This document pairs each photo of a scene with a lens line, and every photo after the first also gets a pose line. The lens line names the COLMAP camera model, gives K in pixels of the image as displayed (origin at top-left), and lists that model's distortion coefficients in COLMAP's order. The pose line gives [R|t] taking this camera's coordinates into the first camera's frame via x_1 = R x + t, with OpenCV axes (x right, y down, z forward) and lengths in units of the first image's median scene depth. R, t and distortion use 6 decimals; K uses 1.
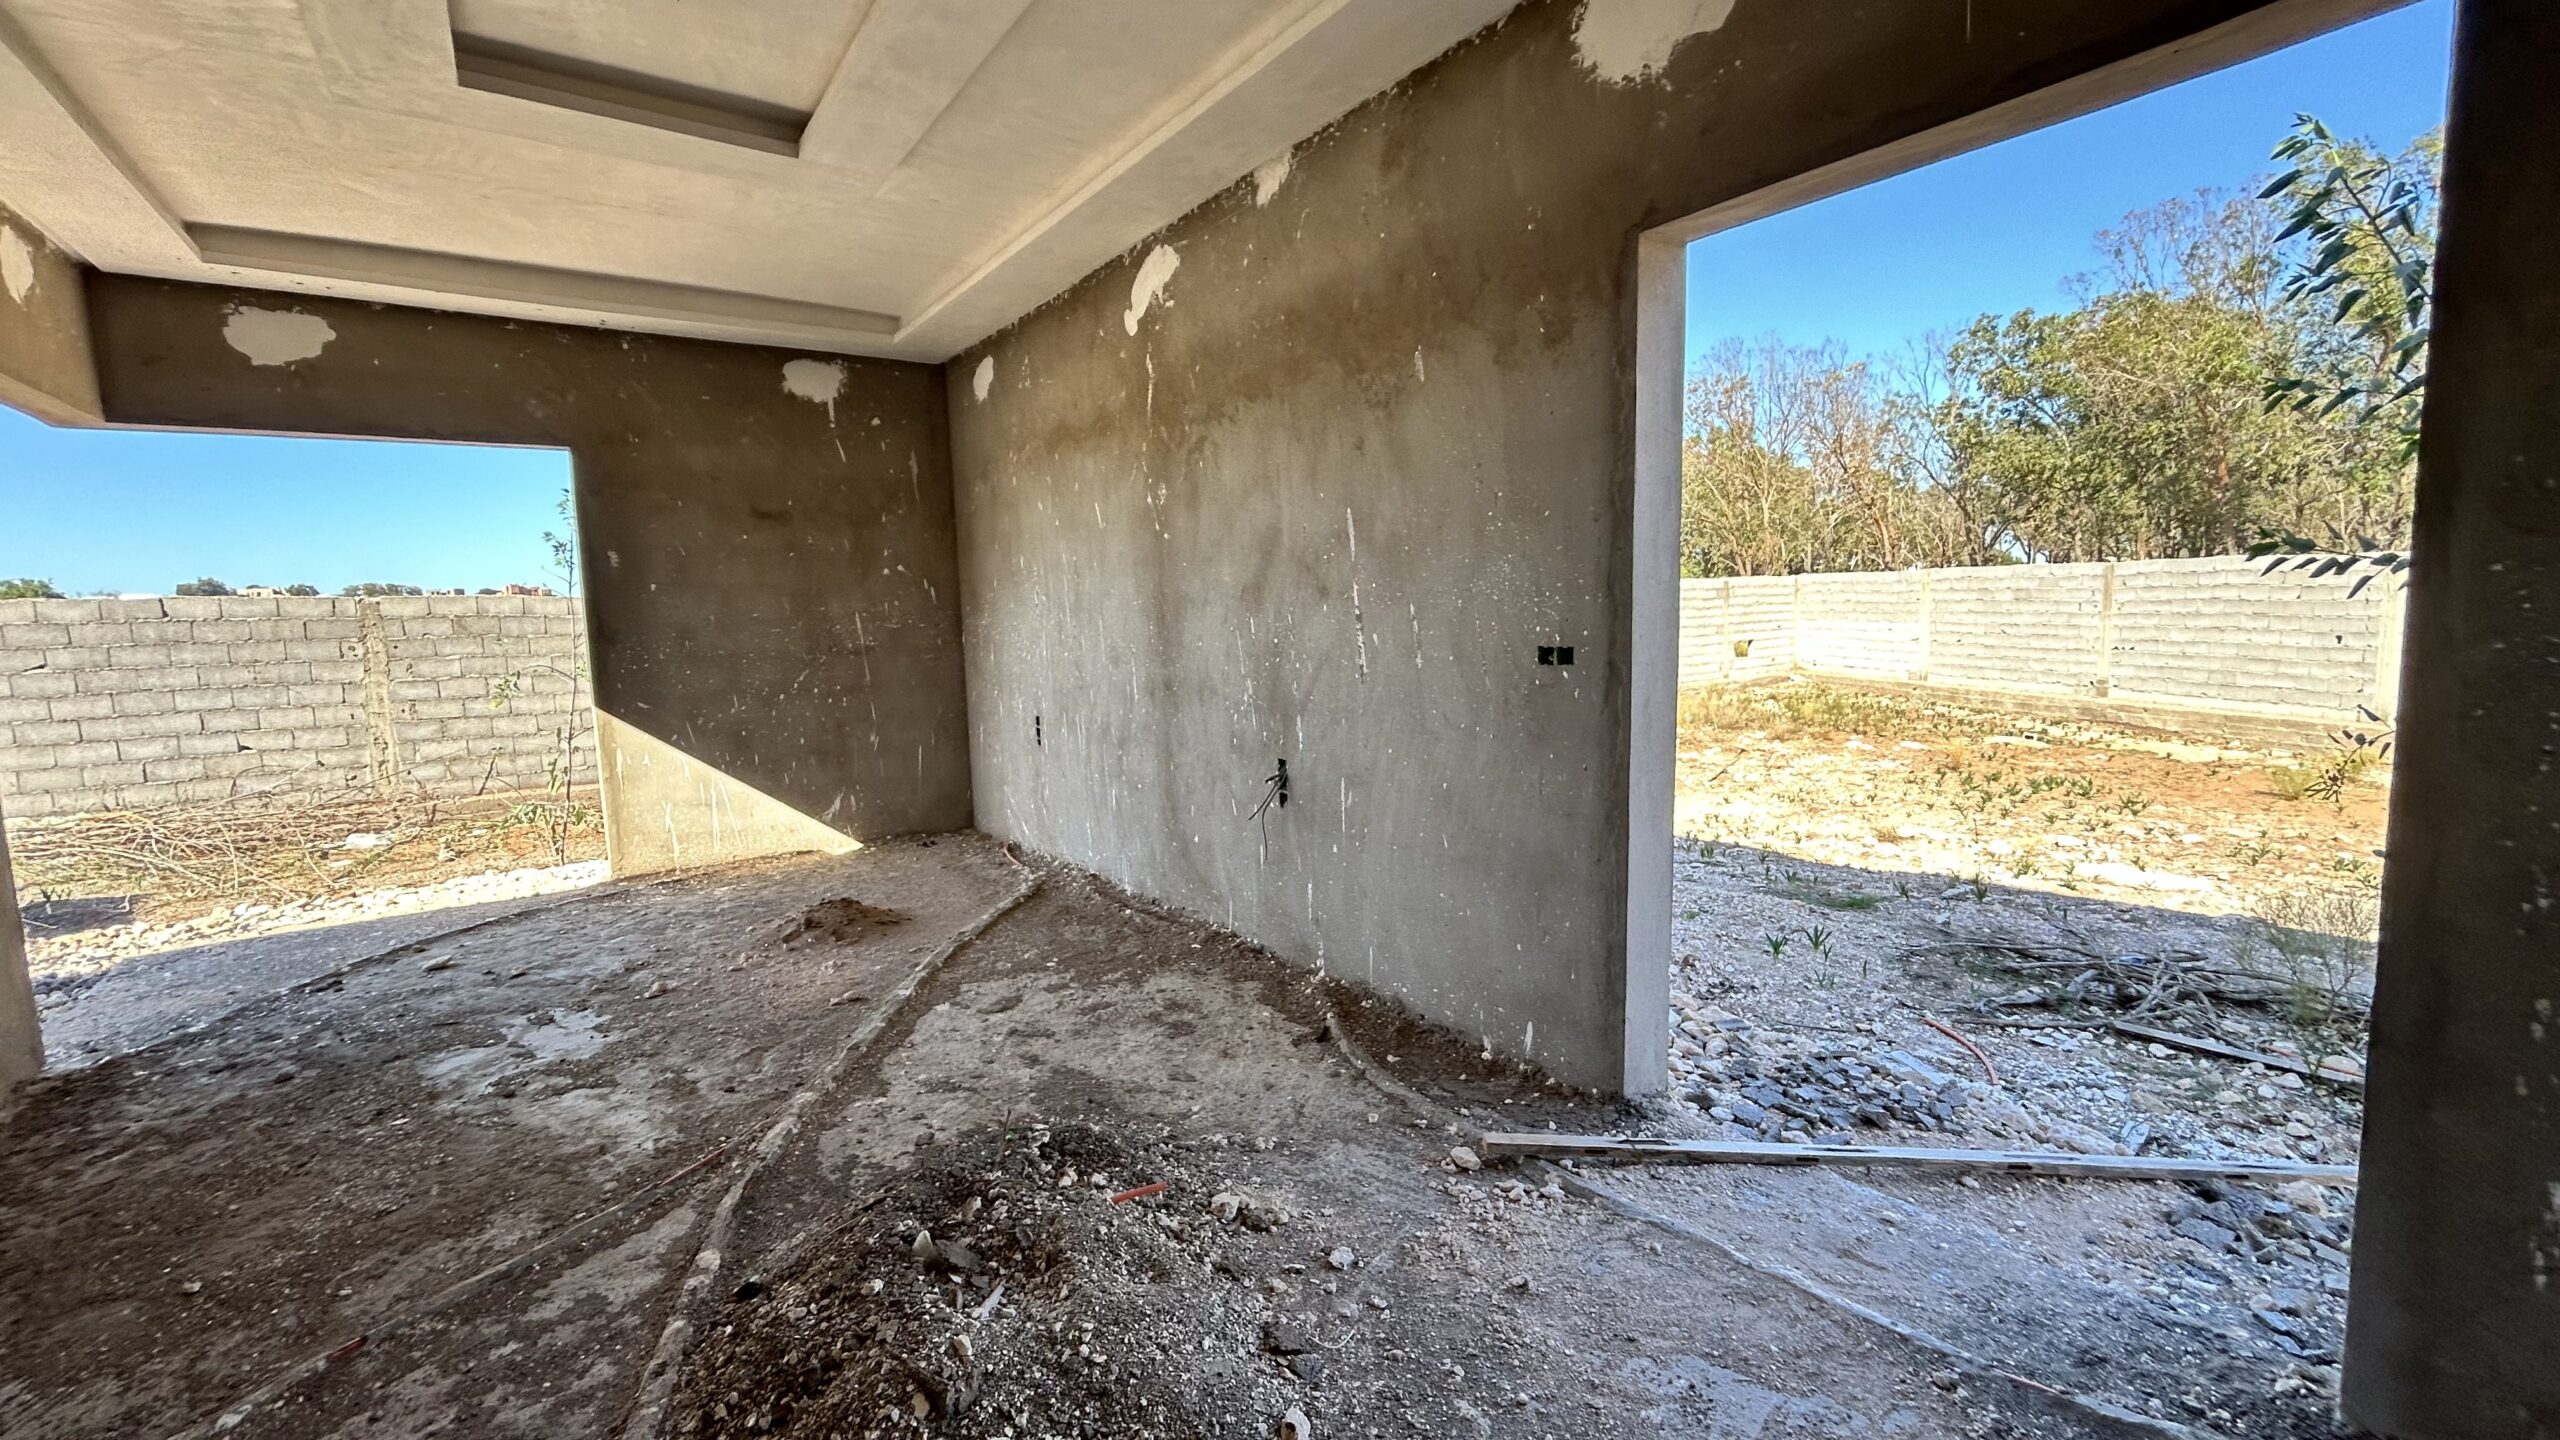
lens RADIAL K [[1037.6, 0, 1273.7], [0, 1037.6, 714.6], [0, 0, 1]] dist [-0.000600, 0.000257]
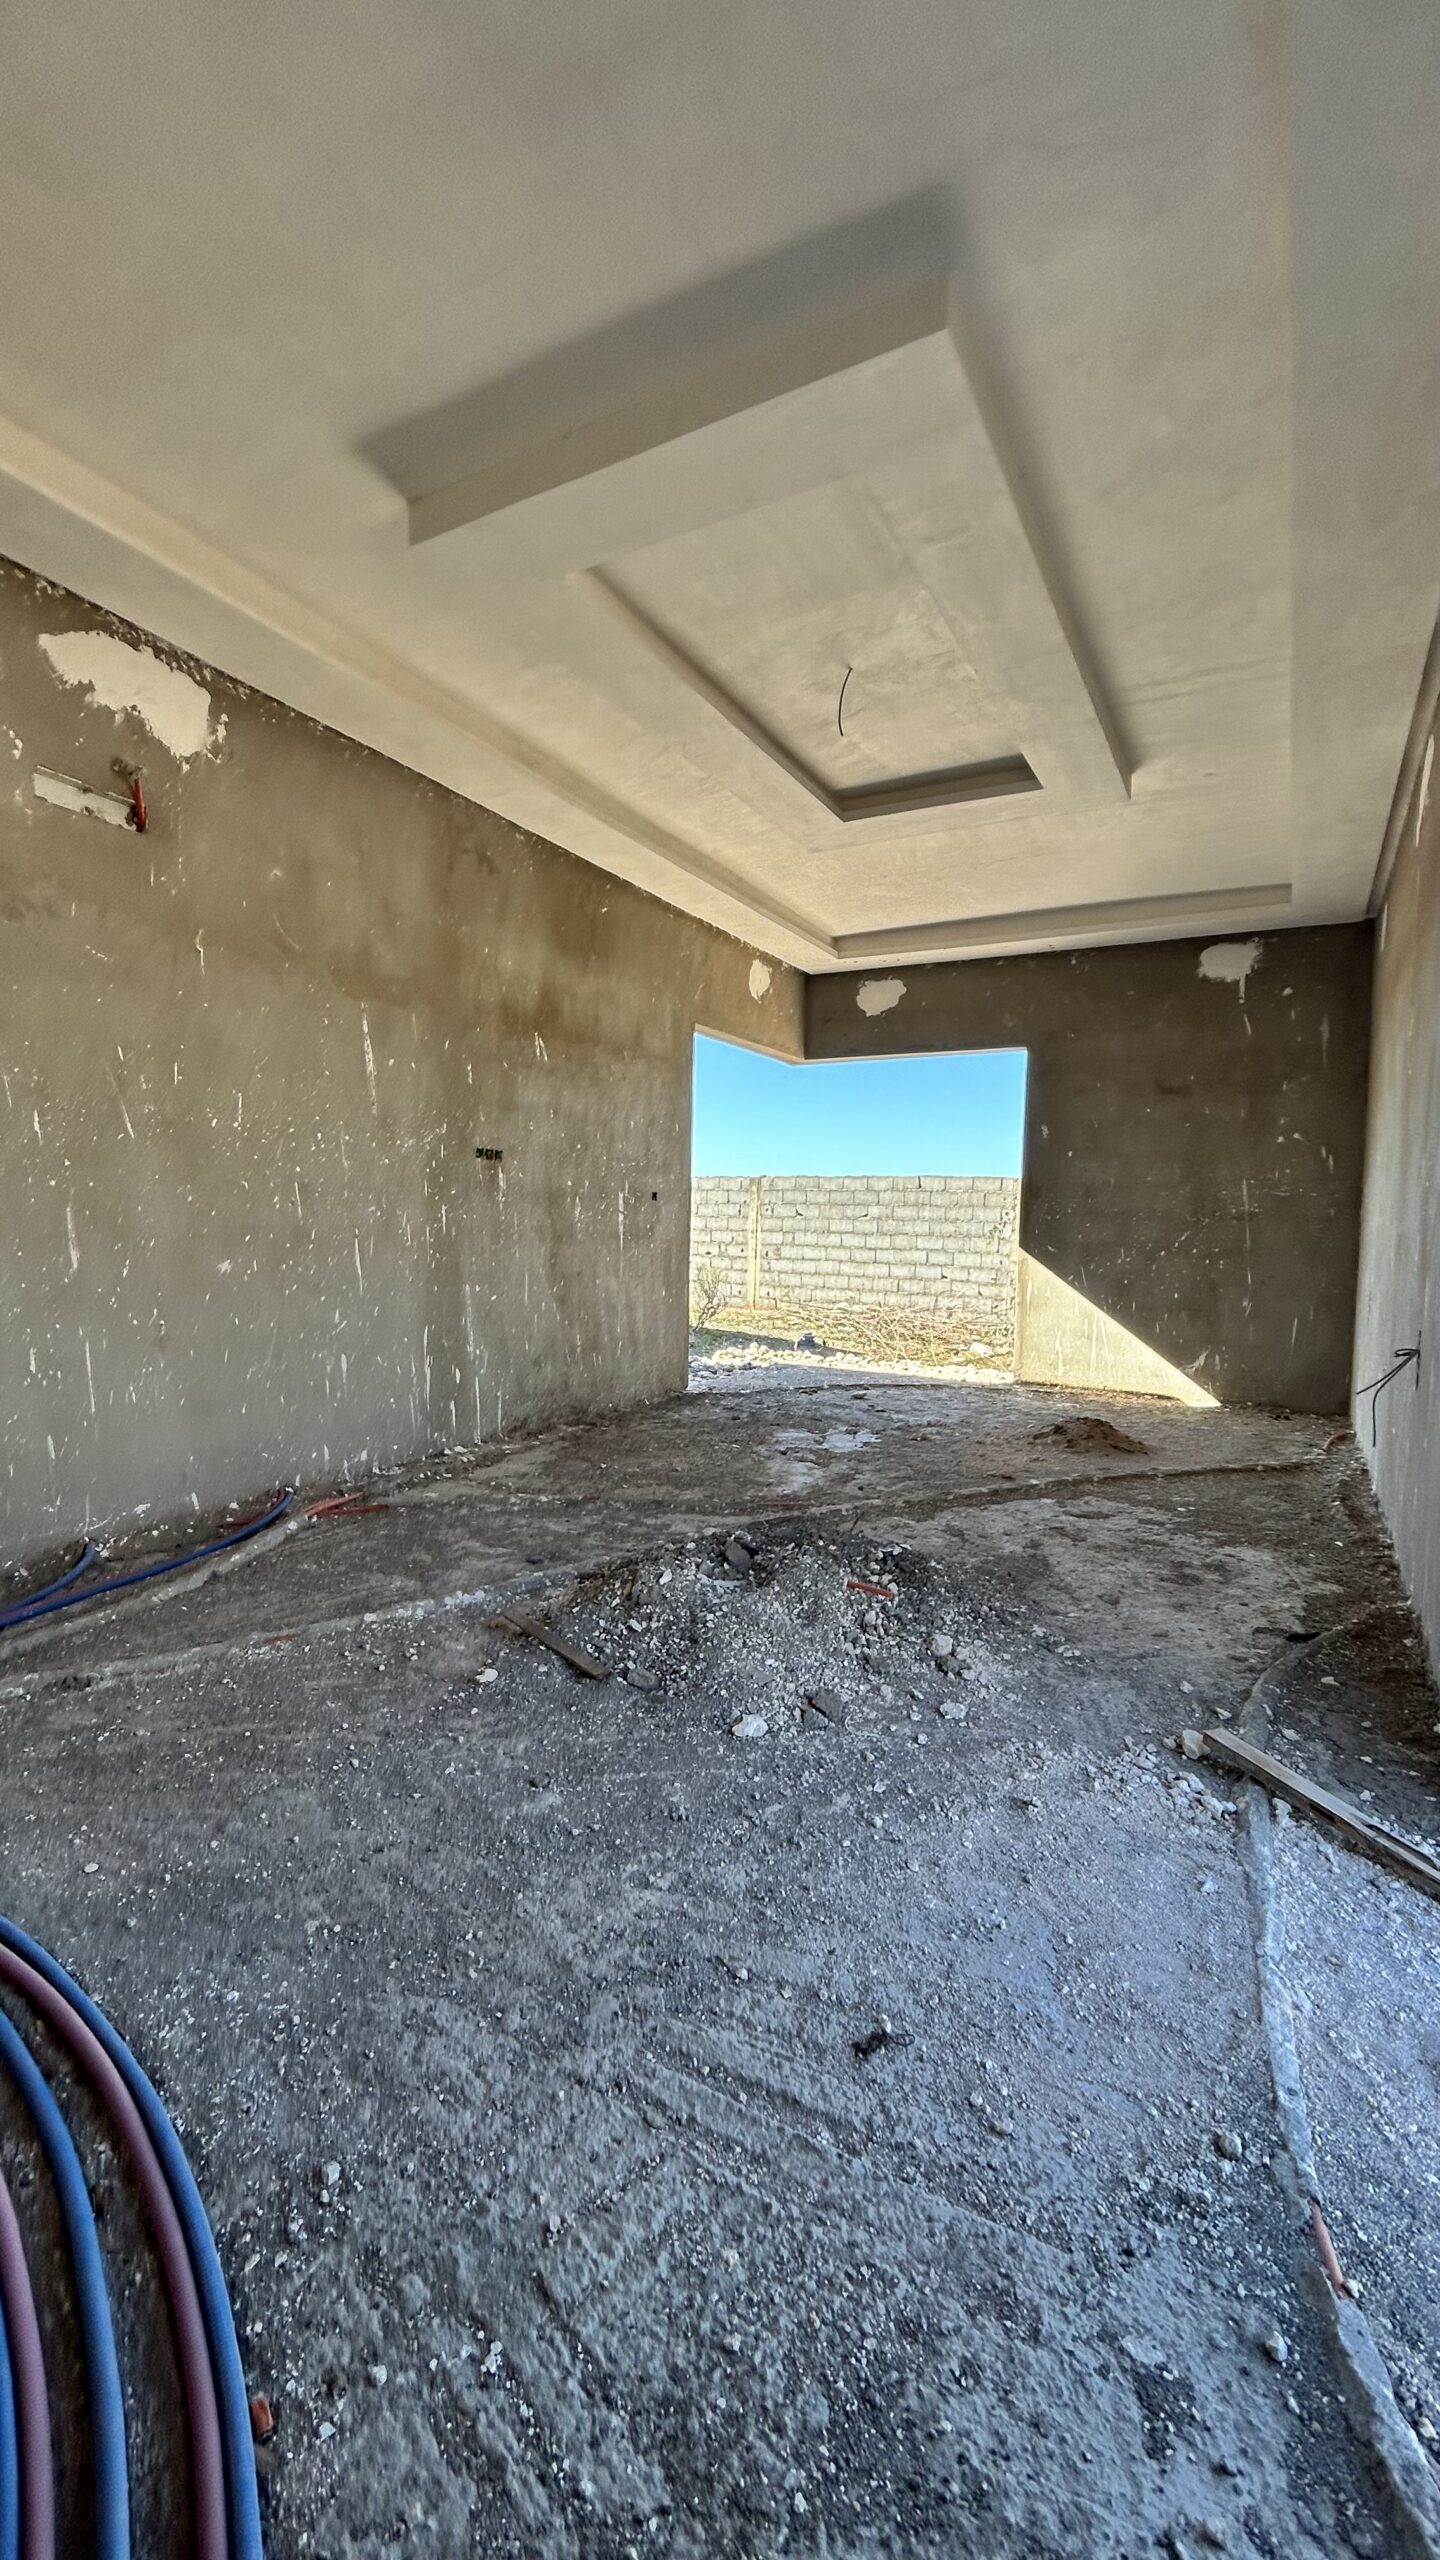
lens RADIAL K [[1037.6, 0, 725.3], [0, 1037.6, 1272.8], [0, 0, 1]] dist [-0.000600, 0.000257]
pose [[0.430244, 0.087181, -0.898493, 0.482717], [-0.131267, 0.990788, 0.033279, 0.041683], [0.893118, 0.103625, 0.437725, 0.155406]]
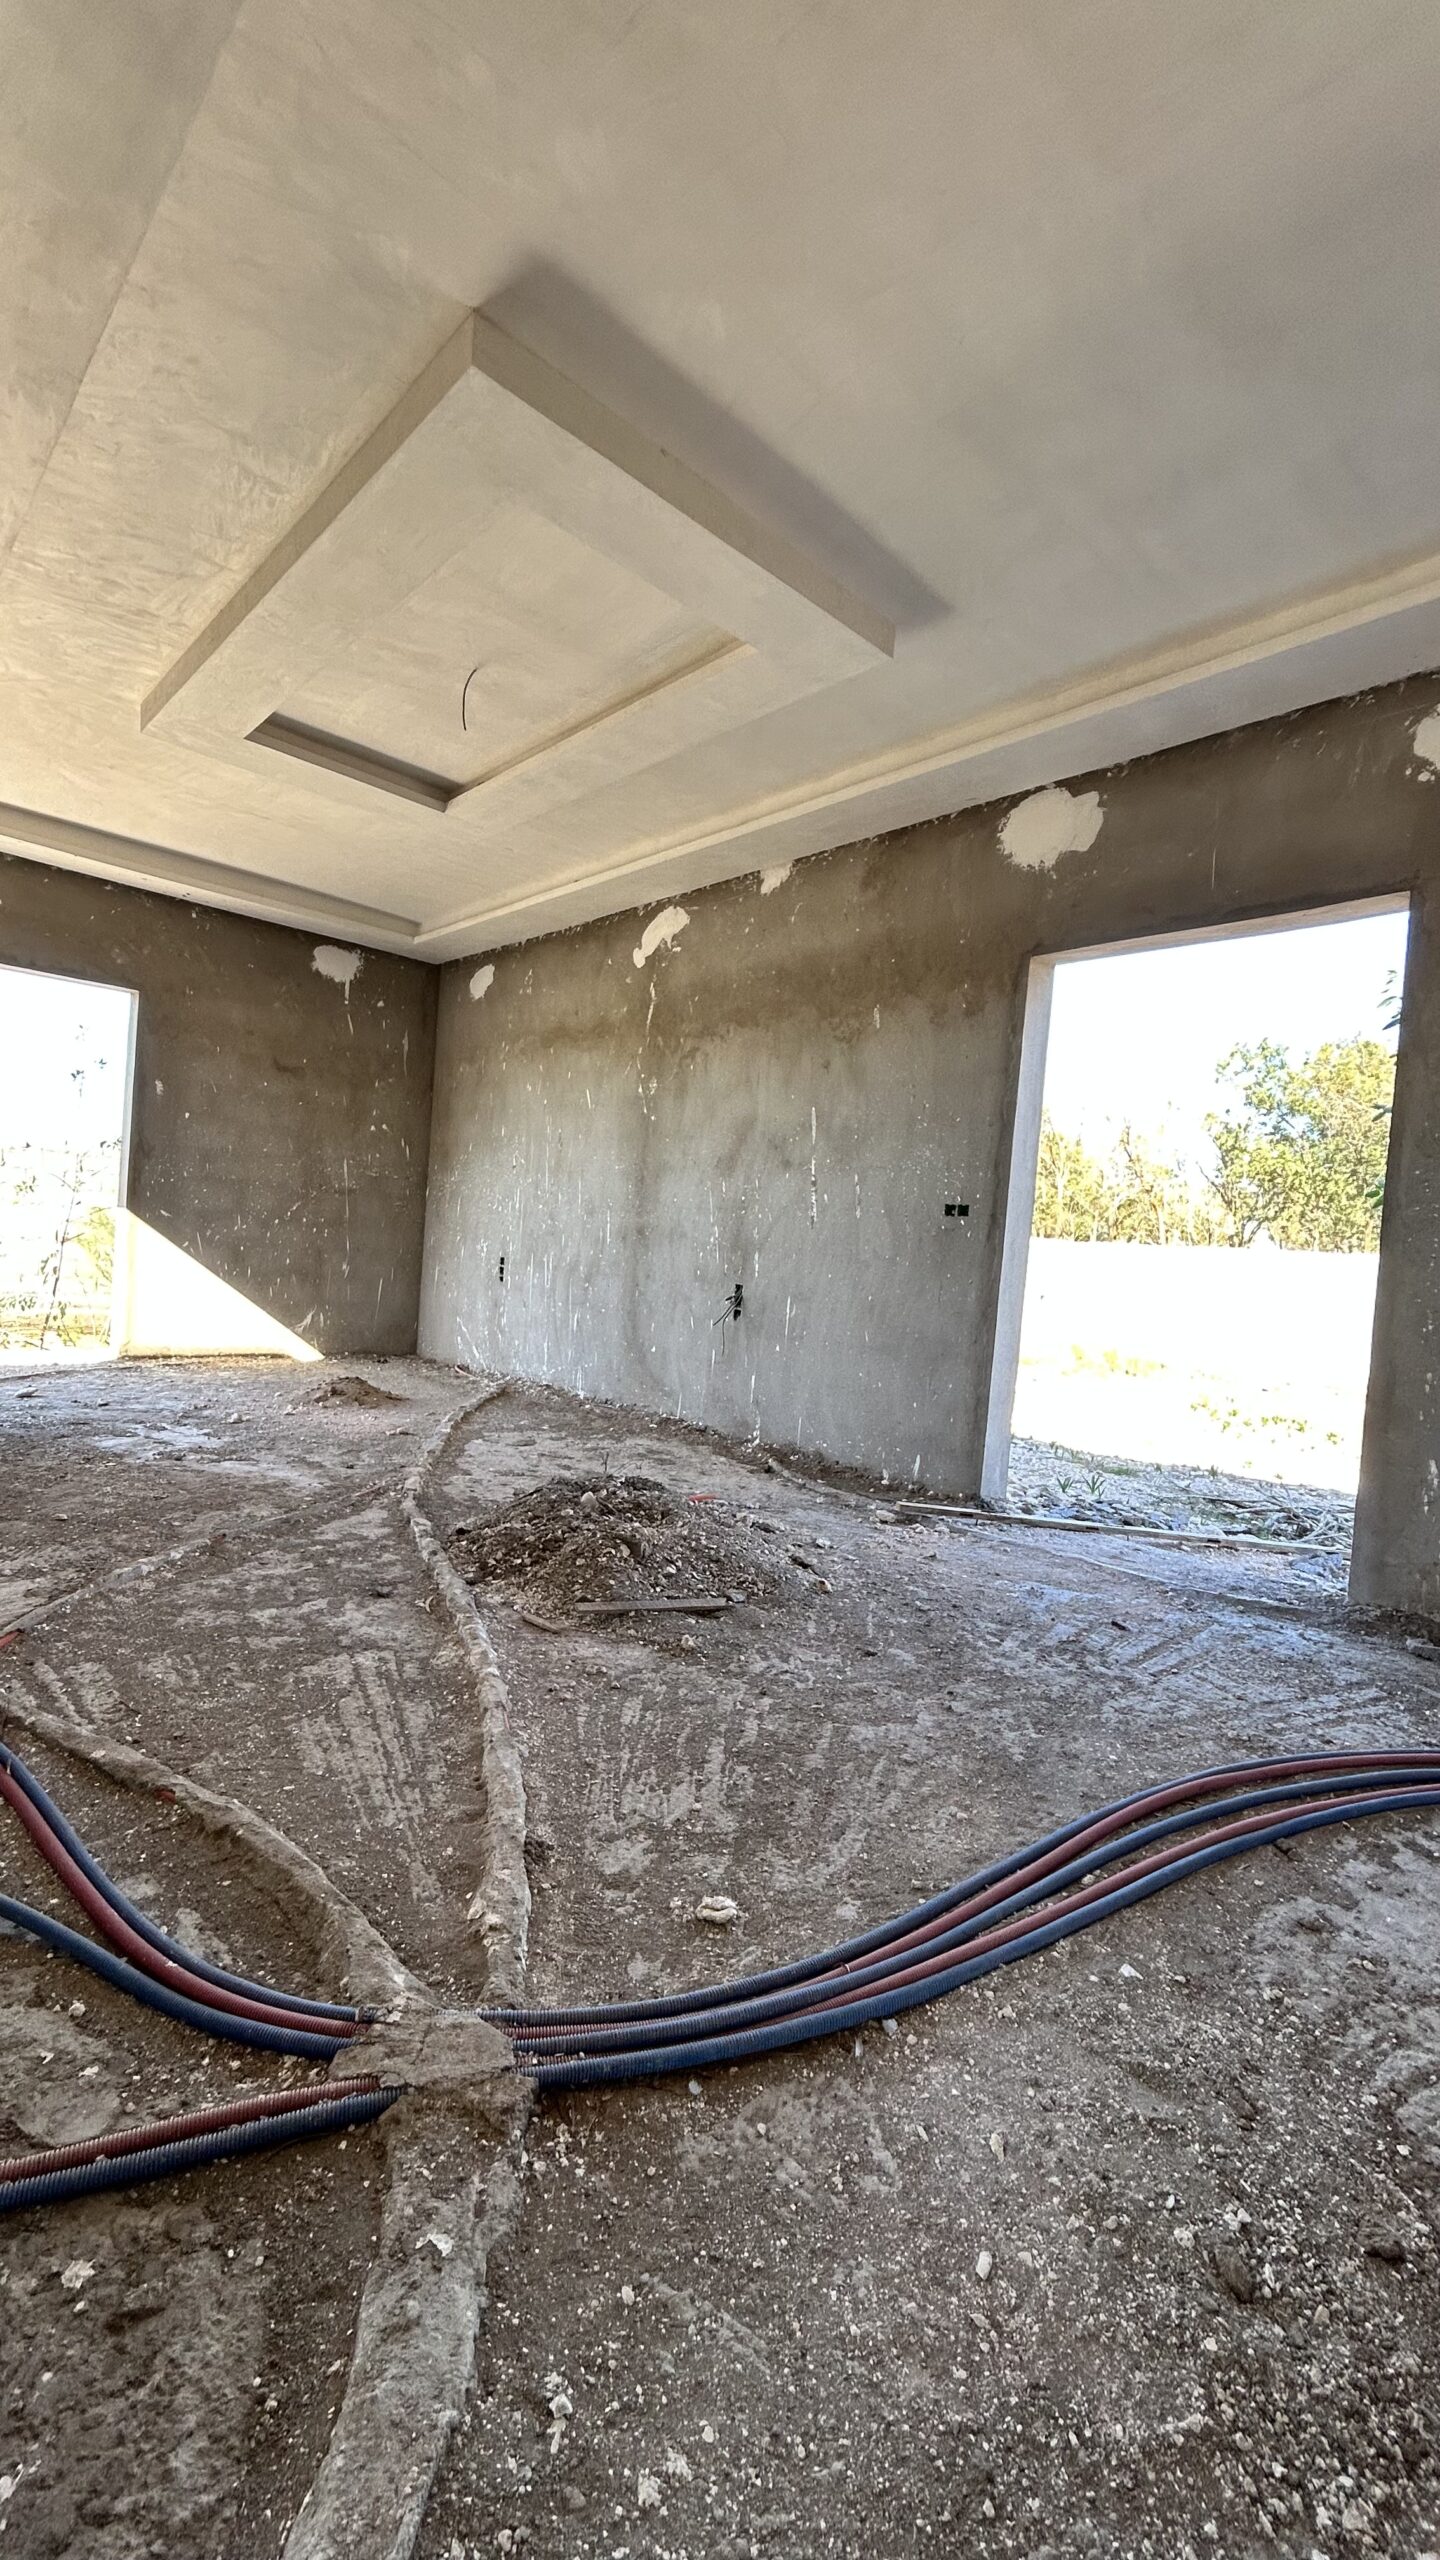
lens RADIAL K [[1037.6, 0, 718.0], [0, 1037.6, 1274.1], [0, 0, 1]] dist [-0.000600, 0.000257]
pose [[0.986592, 0.098599, 0.130053, -0.193064], [-0.088945, 0.992972, -0.078072, 0.134581], [-0.136837, 0.065457, 0.988428, -0.339243]]
